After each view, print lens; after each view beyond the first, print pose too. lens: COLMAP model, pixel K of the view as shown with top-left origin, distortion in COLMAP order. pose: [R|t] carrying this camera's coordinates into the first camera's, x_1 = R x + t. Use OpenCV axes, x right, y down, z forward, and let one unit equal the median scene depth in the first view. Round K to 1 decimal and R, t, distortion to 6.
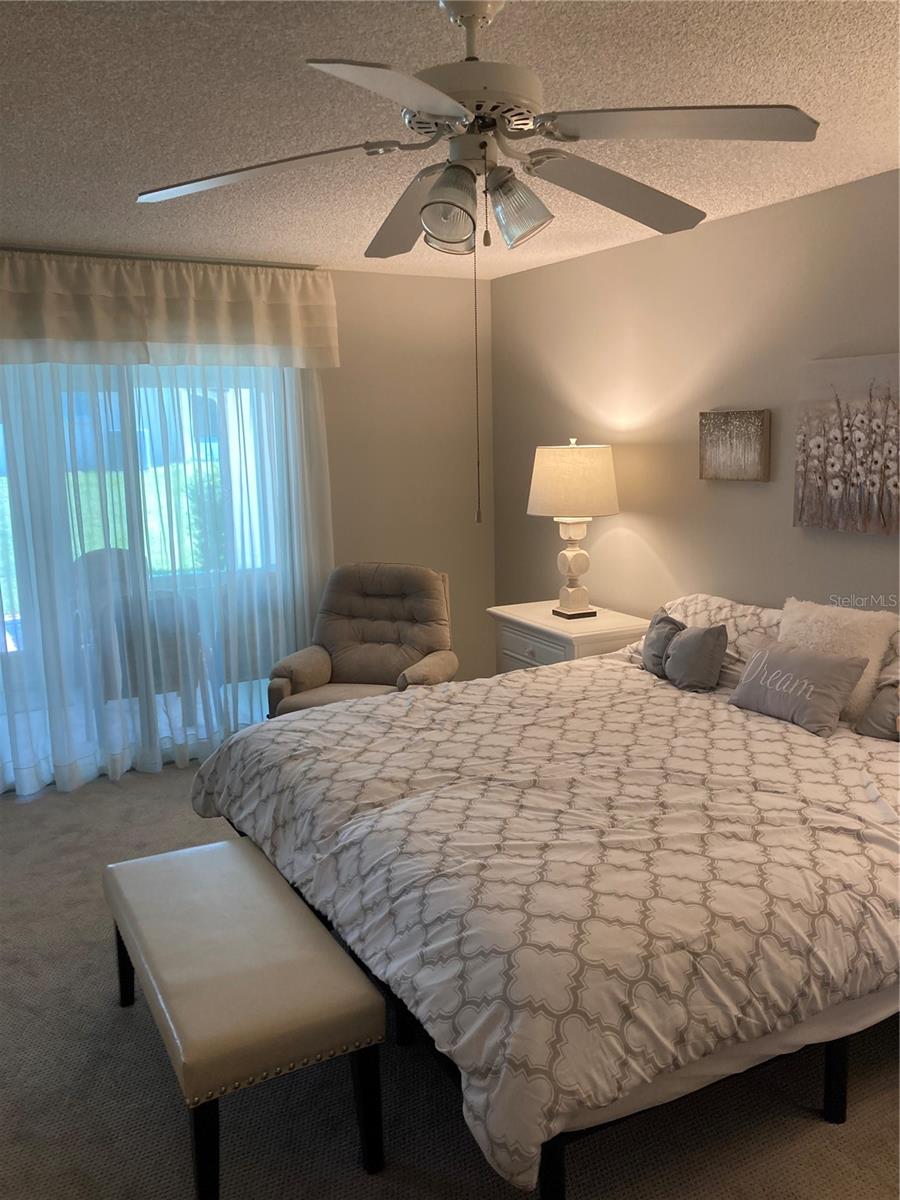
lens RADIAL K [[990.1, 0, 452.4], [0, 990.1, 596.4], [0, 0, 1]] dist [-0.005459, 0.001390]
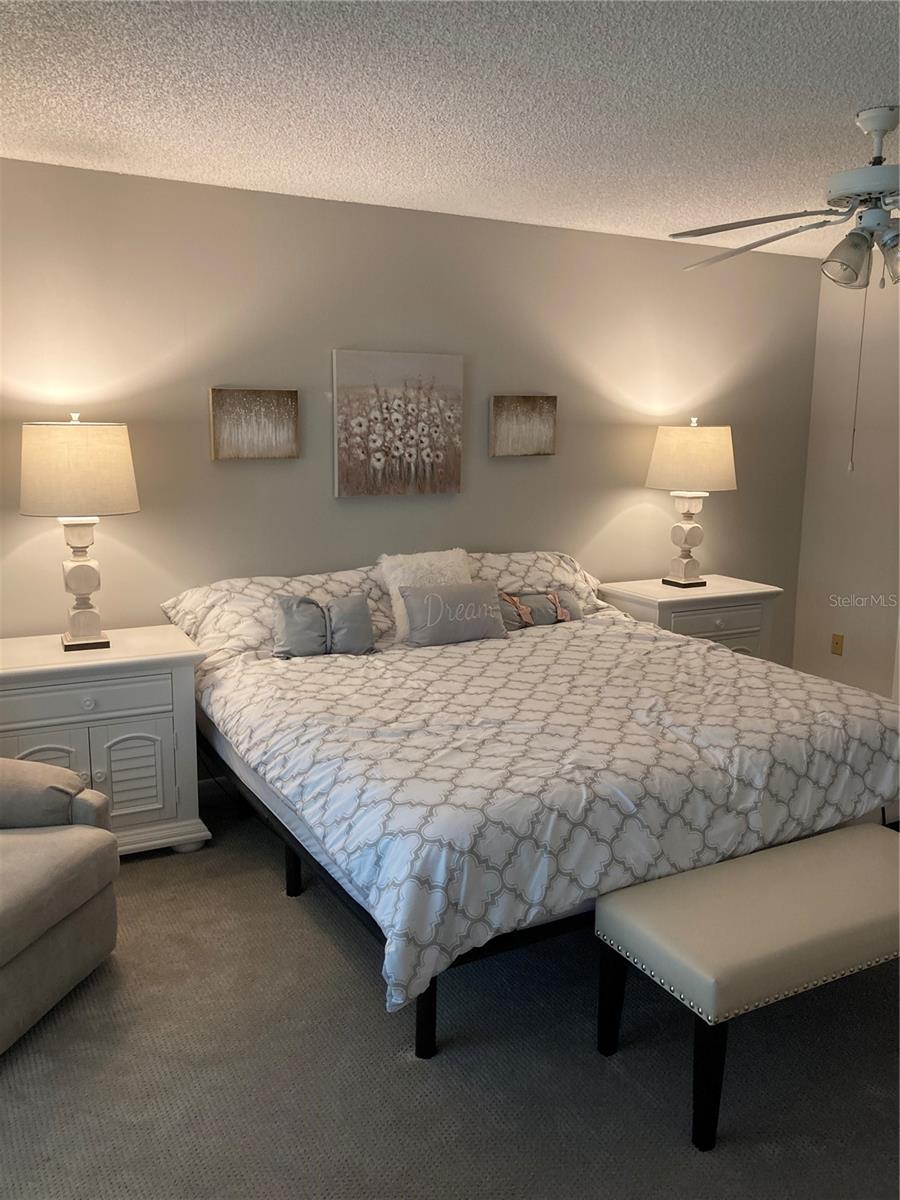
lens RADIAL K [[990.1, 0, 451.8], [0, 990.1, 605.0], [0, 0, 1]] dist [-0.005459, 0.001390]
pose [[-0.021713, -0.164924, 0.986067, -0.838544], [0.153868, 0.973997, 0.166294, -0.125716], [-0.987853, 0.155335, 0.004228, 0.942765]]
